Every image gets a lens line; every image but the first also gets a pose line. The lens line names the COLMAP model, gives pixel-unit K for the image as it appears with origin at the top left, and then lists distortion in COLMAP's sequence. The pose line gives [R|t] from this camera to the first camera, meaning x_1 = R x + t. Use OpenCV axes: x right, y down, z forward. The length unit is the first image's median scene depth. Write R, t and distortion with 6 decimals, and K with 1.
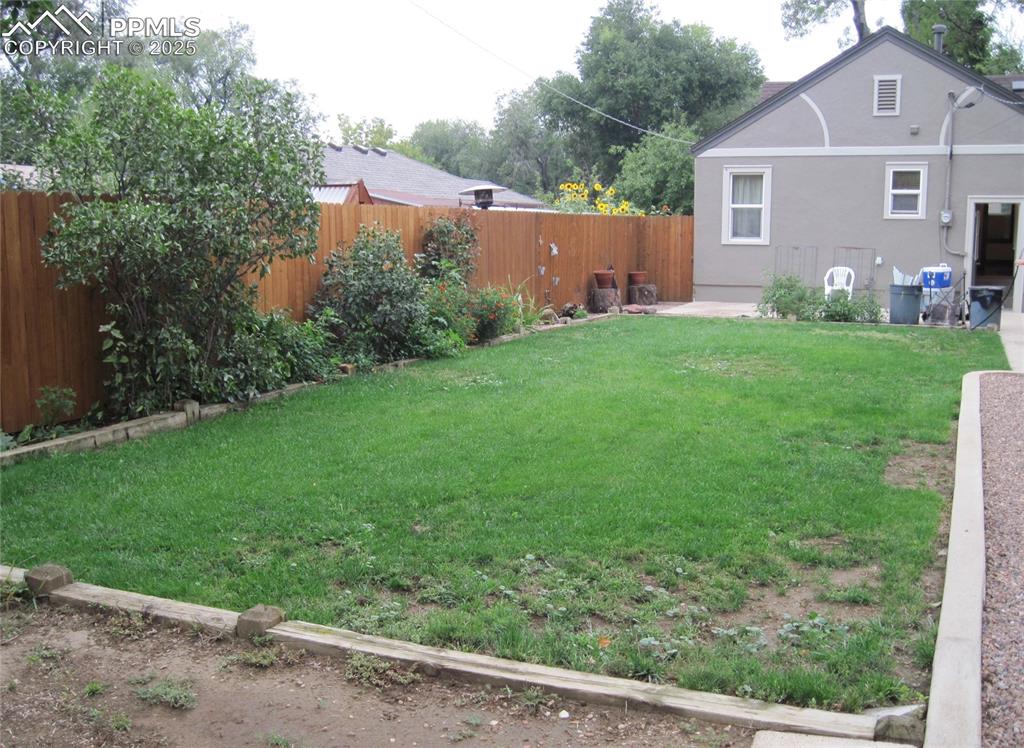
lens RADIAL K [[1107.9, 0, 509.2], [0, 1107.9, 376.5], [0, 0, 1]] dist [-0.106561, 0.000000]
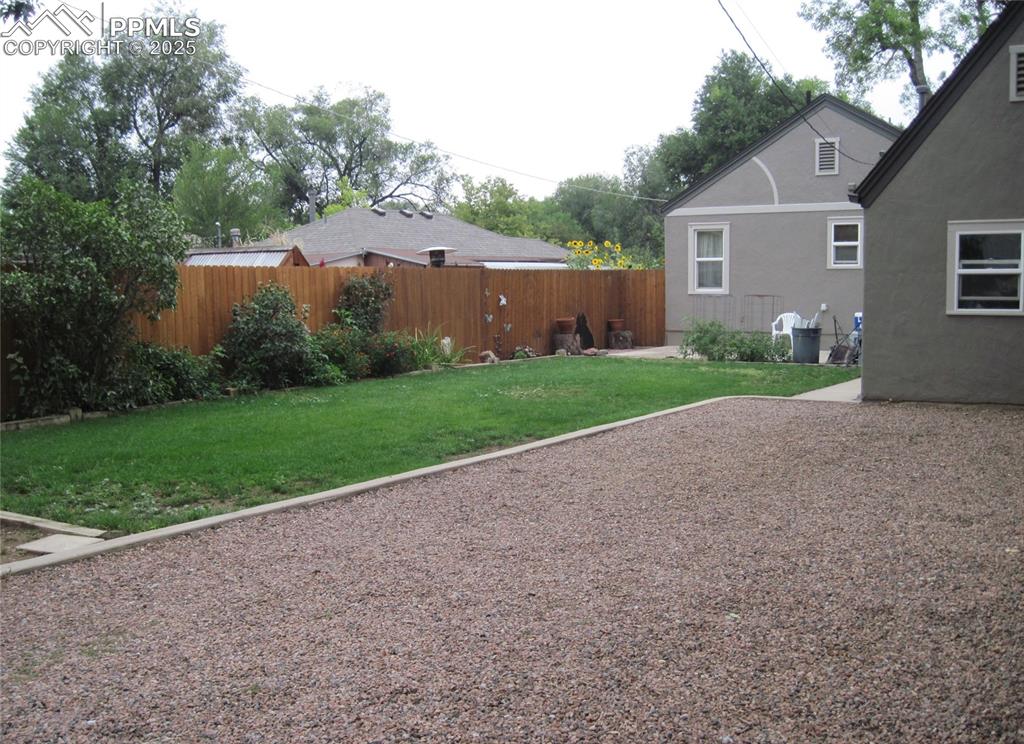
lens RADIAL K [[1118.0, 0, 515.5], [0, 1118.0, 377.4], [0, 0, 1]] dist [-0.094369, 0.000000]
pose [[0.986566, 0.002498, -0.163344, 0.217899], [-0.010196, 0.998875, -0.046305, 0.018449], [0.163045, 0.047349, 0.985482, -0.137657]]
